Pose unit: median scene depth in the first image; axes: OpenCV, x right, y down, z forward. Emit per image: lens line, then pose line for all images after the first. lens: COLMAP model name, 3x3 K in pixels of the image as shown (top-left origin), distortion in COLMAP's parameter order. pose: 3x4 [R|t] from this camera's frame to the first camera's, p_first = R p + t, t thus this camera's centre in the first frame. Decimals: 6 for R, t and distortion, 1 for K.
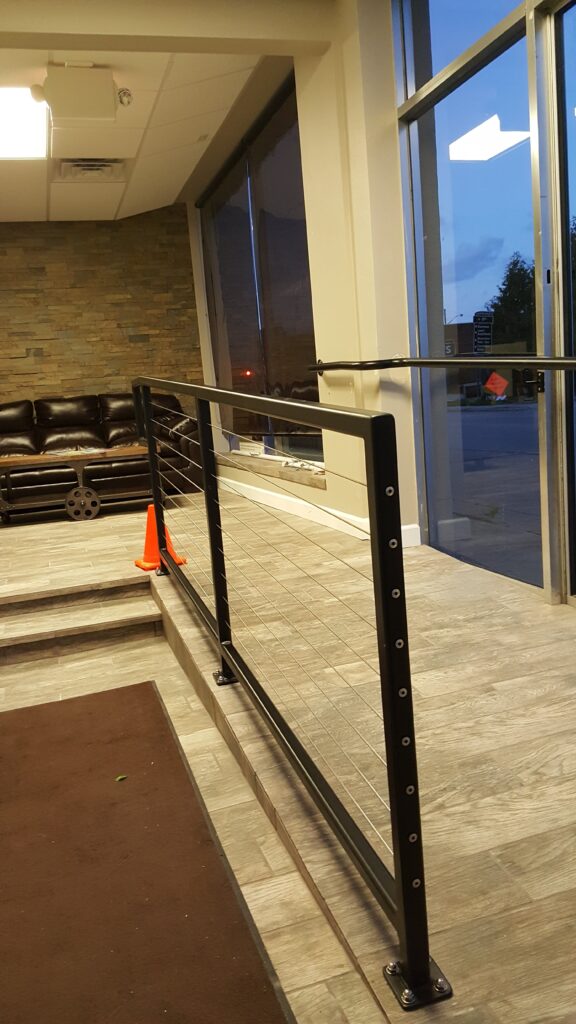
lens RADIAL K [[770.3, 0, 292.5], [0, 770.3, 514.1], [0, 0, 1]] dist [0.203083, -0.439989]
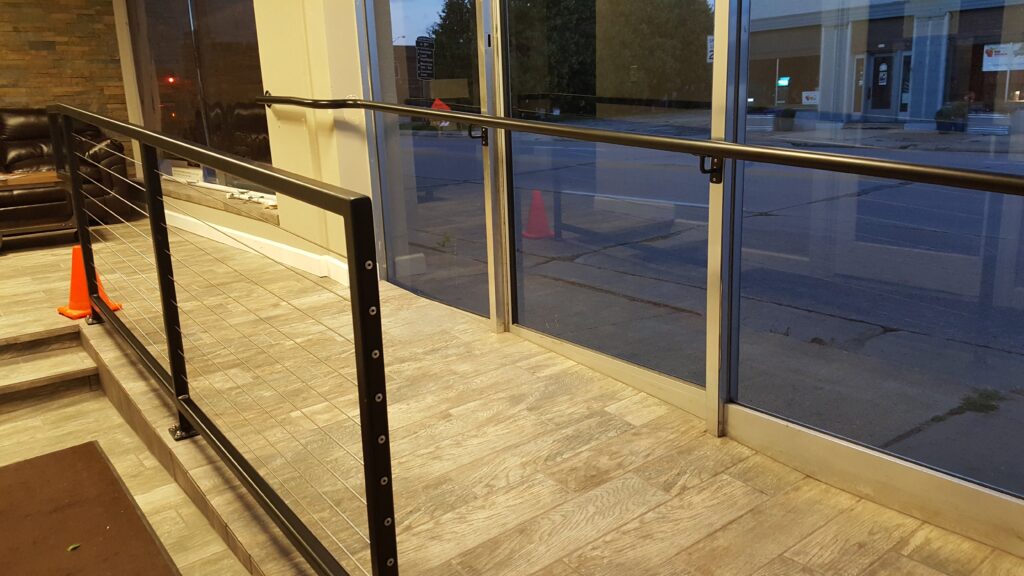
lens RADIAL K [[769.4, 0, 527.7], [0, 769.4, 262.8], [0, 0, 1]] dist [0.107716, -0.163006]
pose [[0.933647, -0.026716, 0.357198, -0.024257], [0.013113, 0.999095, 0.040453, -0.030836], [-0.357956, -0.033085, 0.933152, -0.054527]]
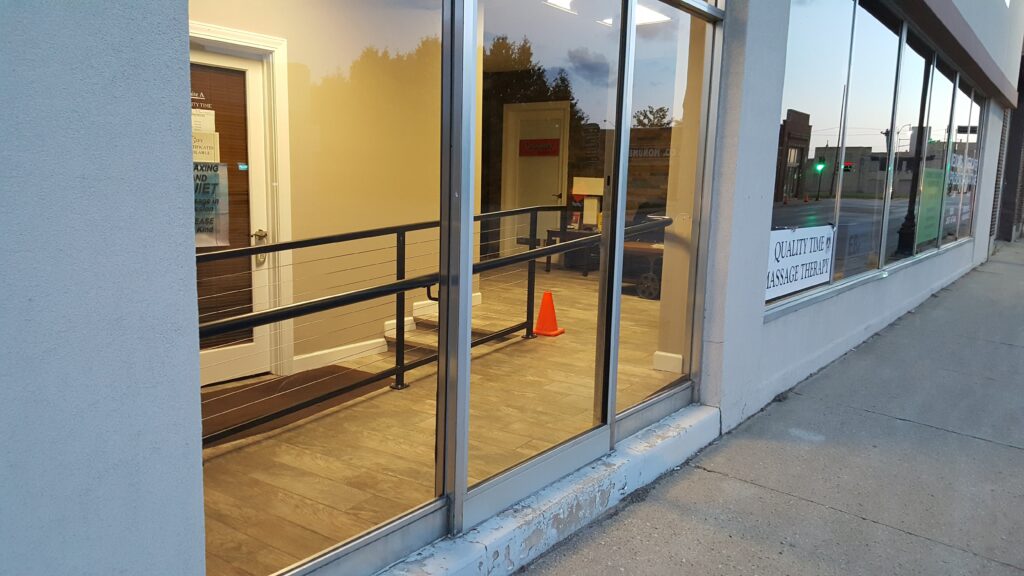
lens RADIAL K [[779.1, 0, 508.2], [0, 779.1, 288.5], [0, 0, 1]] dist [0.098137, -0.182357]
pose [[0.578507, 0.212814, -0.787426, 1.211914], [-0.200860, 0.972805, 0.115347, -0.223281], [0.790560, 0.091434, 0.605520, 0.087507]]
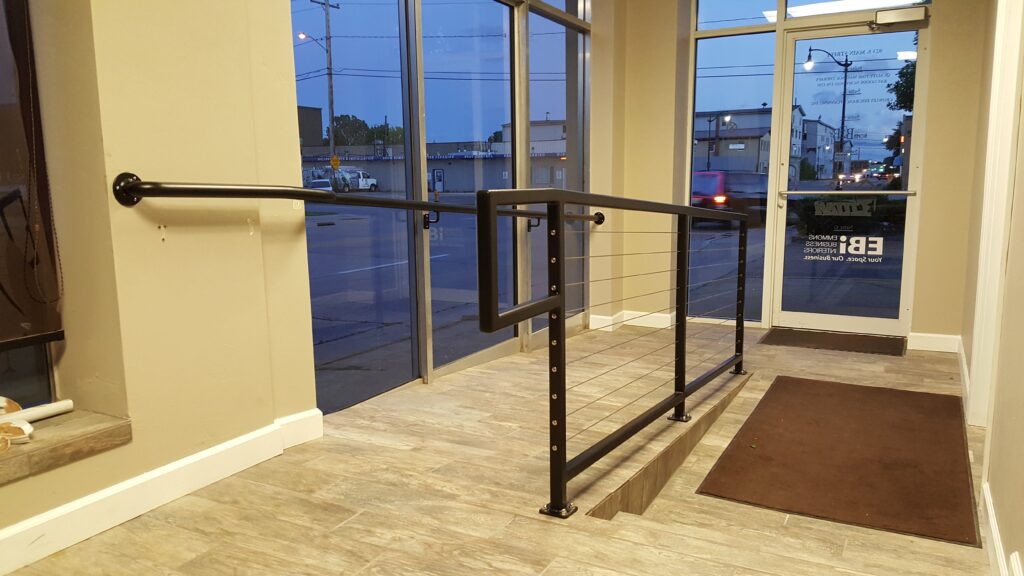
lens RADIAL K [[777.7, 0, 512.0], [0, 777.7, 288.0], [0, 0, 1]] dist [0.084152, -0.145247]
pose [[-0.700162, -0.007987, 0.713939, -0.725560], [0.177785, 0.966492, 0.185166, -0.266684], [-0.691495, 0.256574, -0.675281, 1.768255]]
